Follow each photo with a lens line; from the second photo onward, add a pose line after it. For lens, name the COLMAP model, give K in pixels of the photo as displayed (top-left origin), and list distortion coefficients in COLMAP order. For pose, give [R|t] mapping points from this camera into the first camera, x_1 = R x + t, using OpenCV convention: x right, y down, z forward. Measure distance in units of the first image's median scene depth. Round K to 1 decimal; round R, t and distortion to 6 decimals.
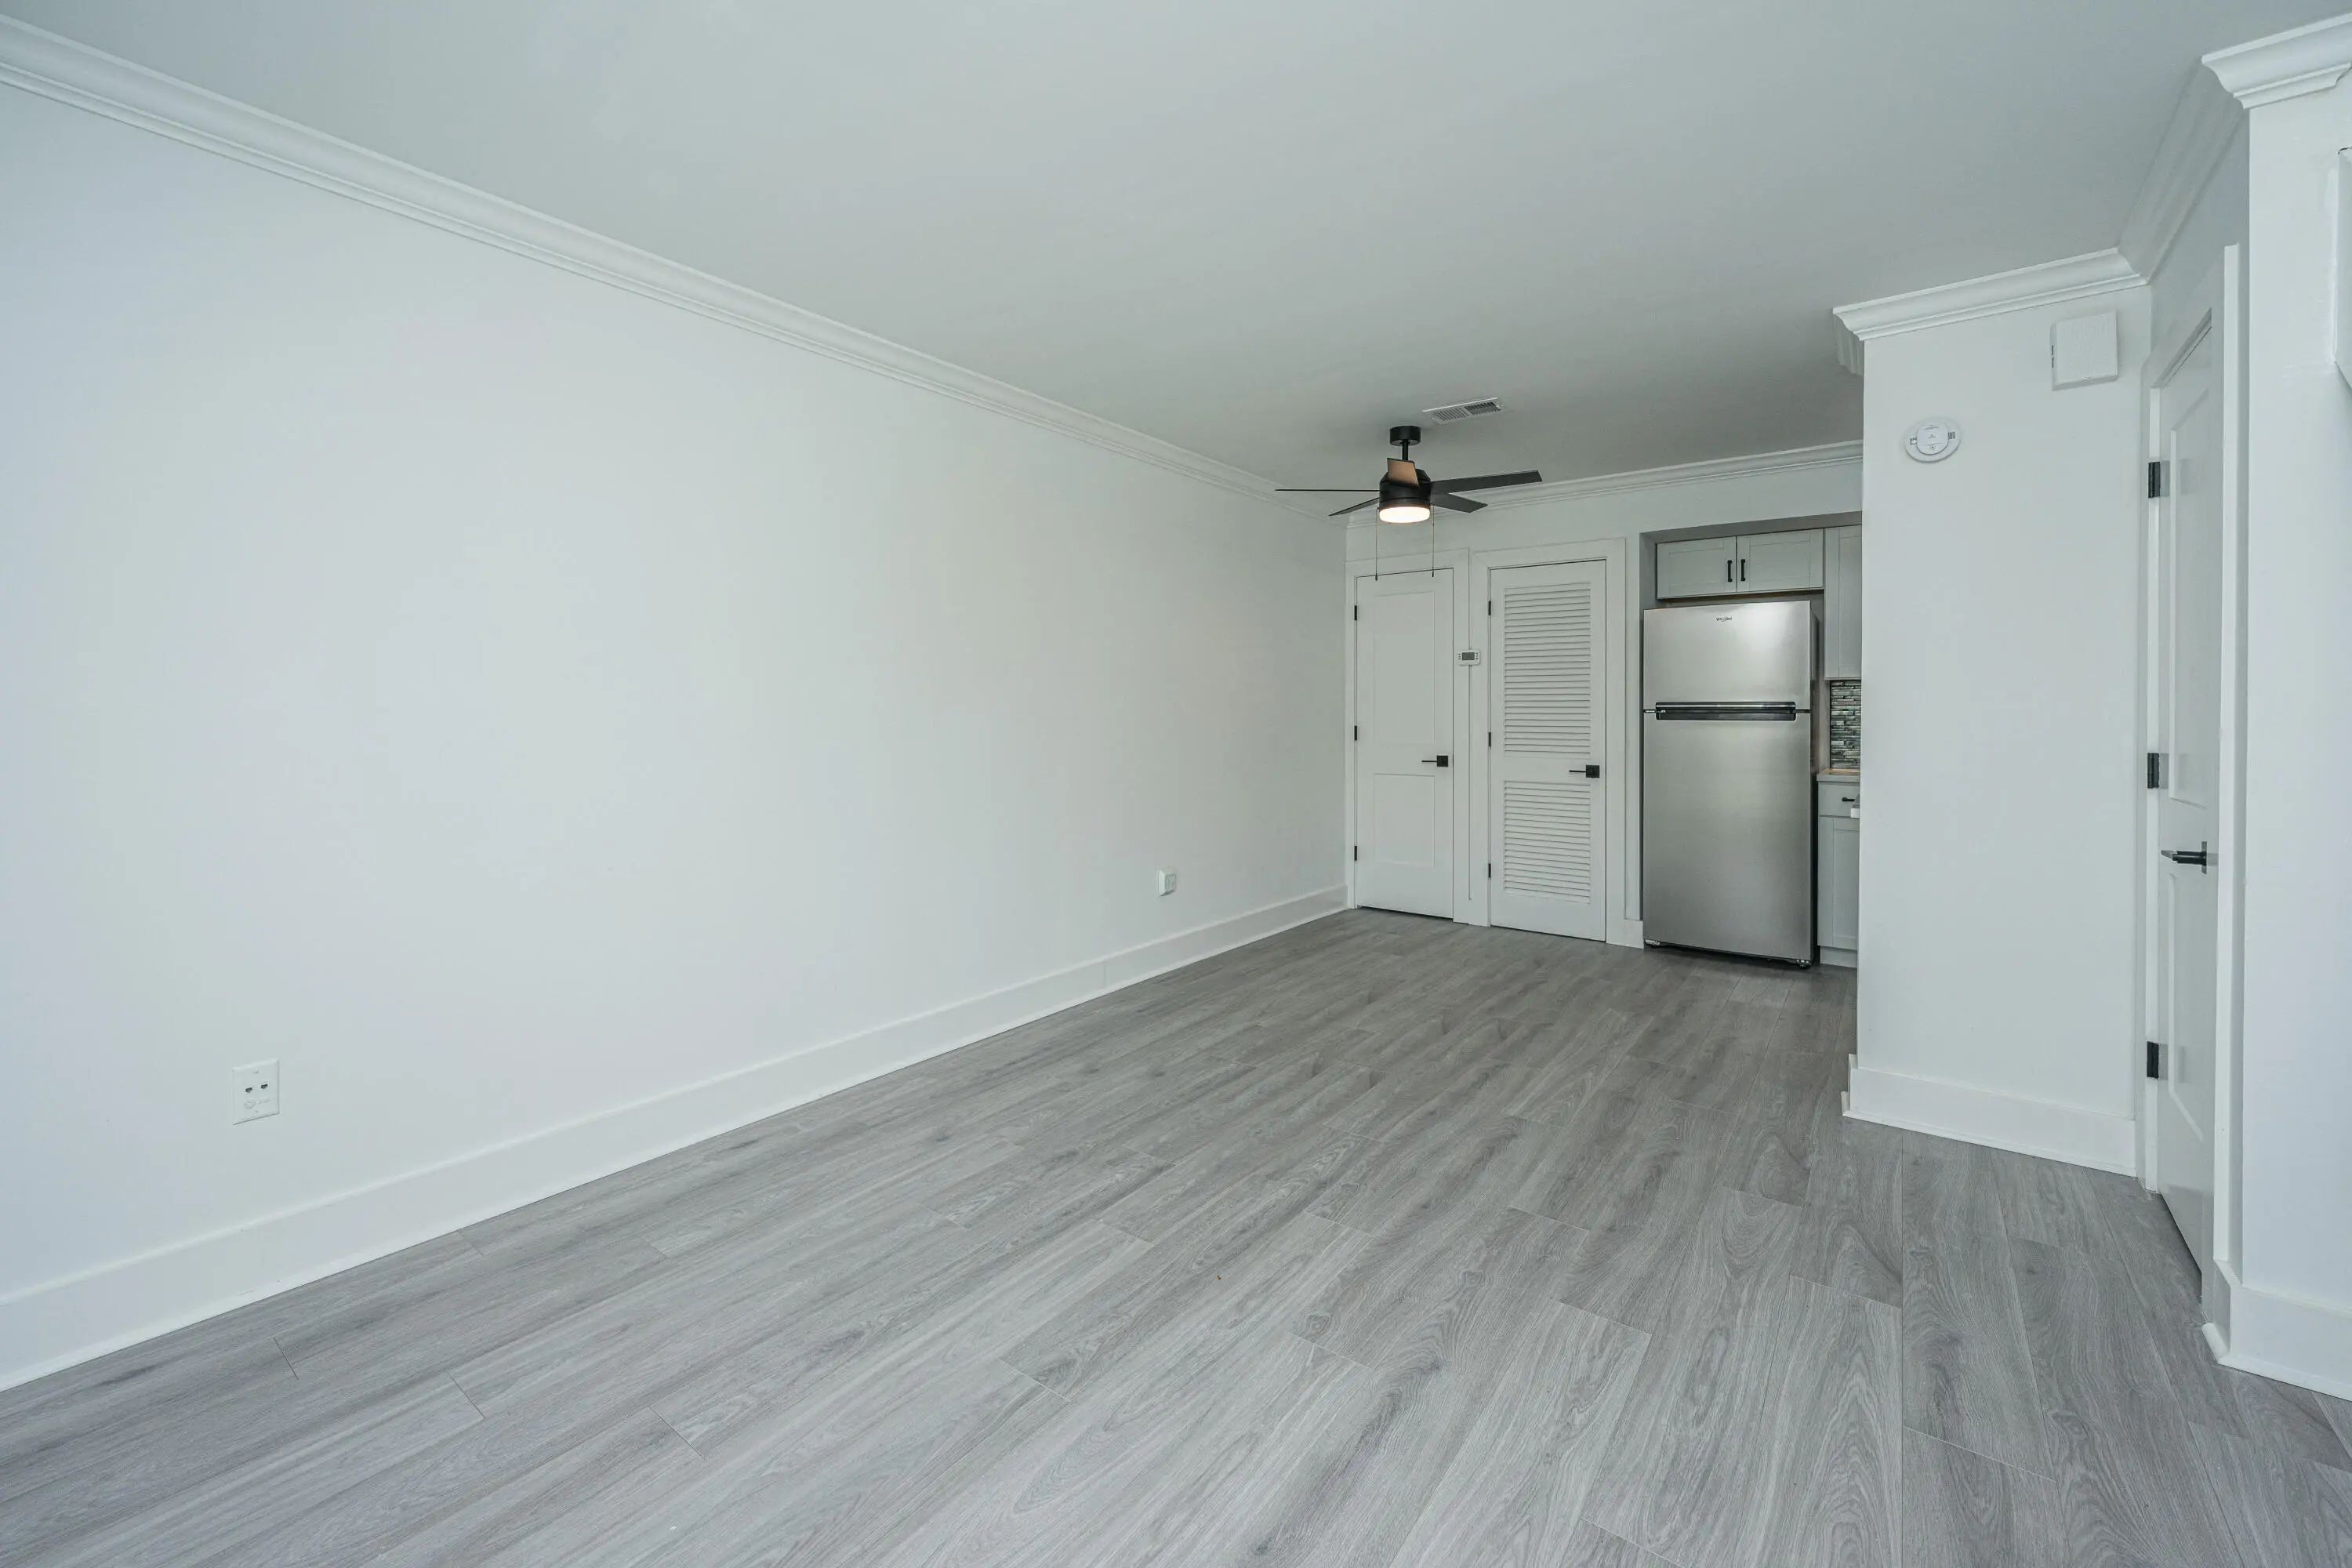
lens RADIAL K [[987.7, 0, 1182.6], [0, 987.7, 695.5], [0, 0, 1]] dist [-0.001972, -0.000056]
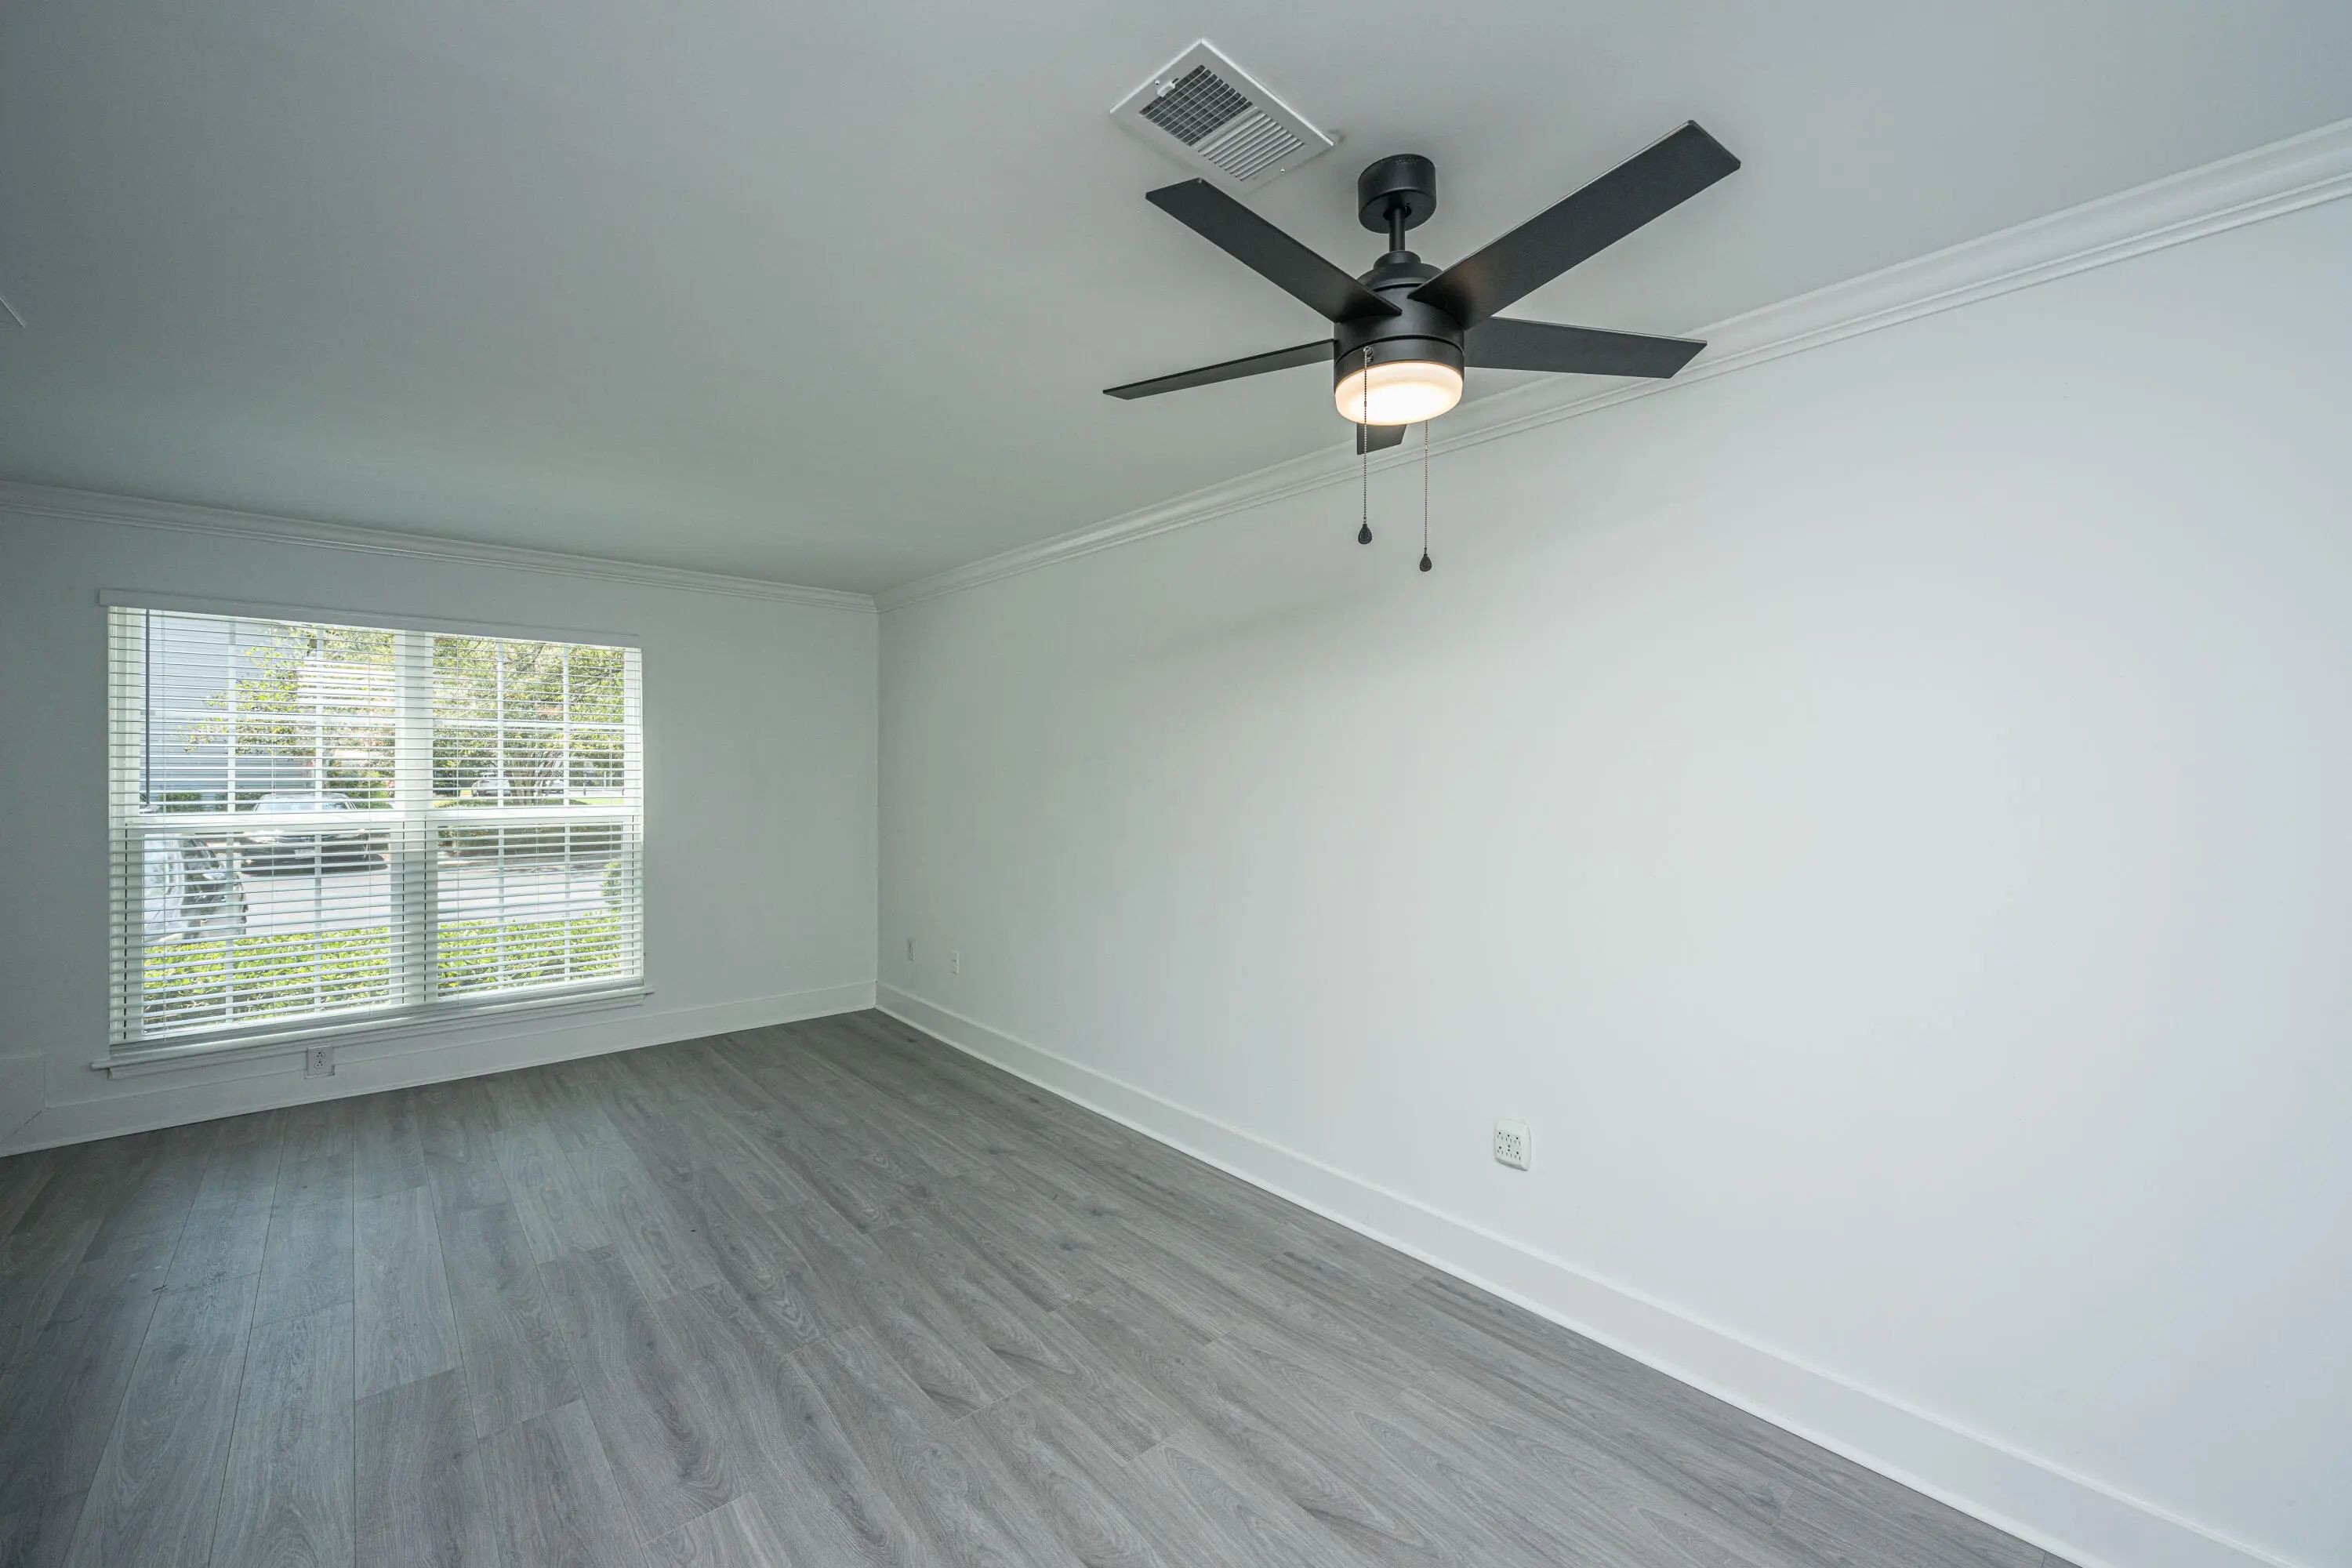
lens RADIAL K [[944.6, 0, 1176.6], [0, 944.6, 774.5], [0, 0, 1]] dist [-0.000290, 0.000212]
pose [[-0.221425, 0.000782, -0.975177, 0.868759], [0.008167, 0.999966, -0.001053, -0.047583], [0.975143, -0.008198, -0.221423, 1.419404]]
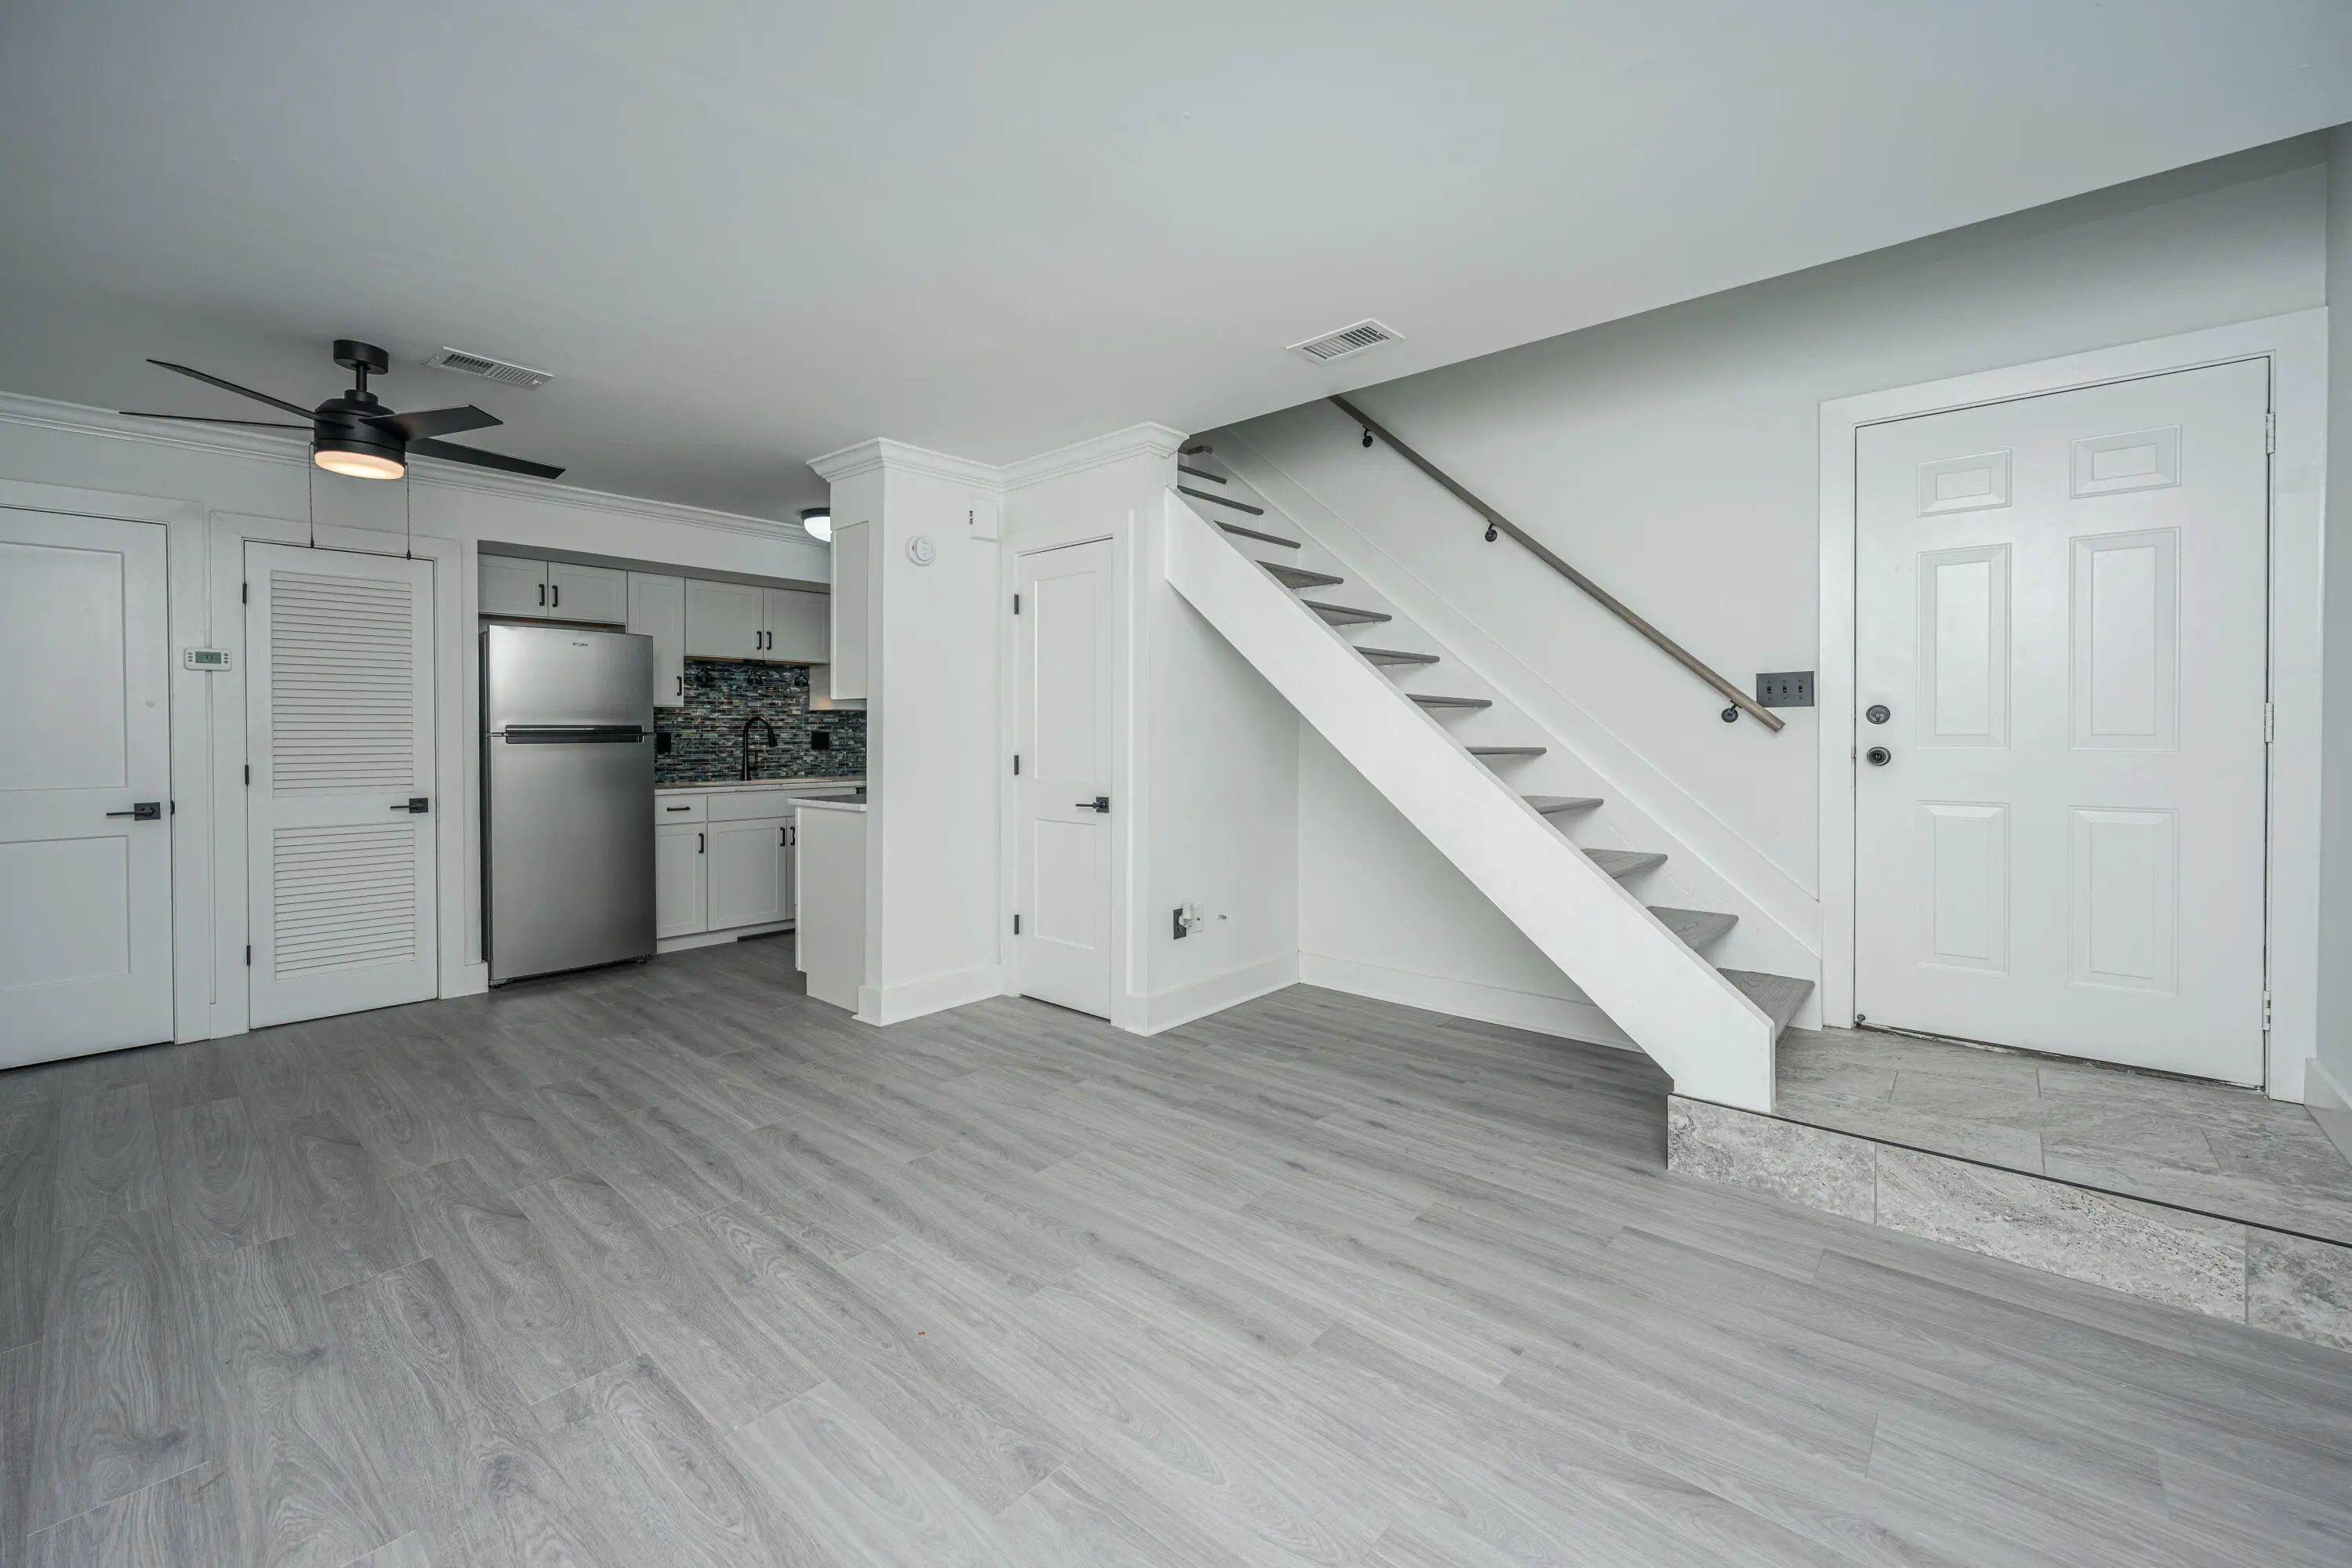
lens RADIAL K [[922.7, 0, 1183.9], [0, 922.7, 737.7], [0, 0, 1]] dist [-0.000670, 0.000273]
pose [[0.070102, -0.008179, 0.997506, -0.585782], [-0.011875, 0.999889, 0.009033, 0.005495], [-0.997469, -0.012478, 0.069997, 0.493796]]
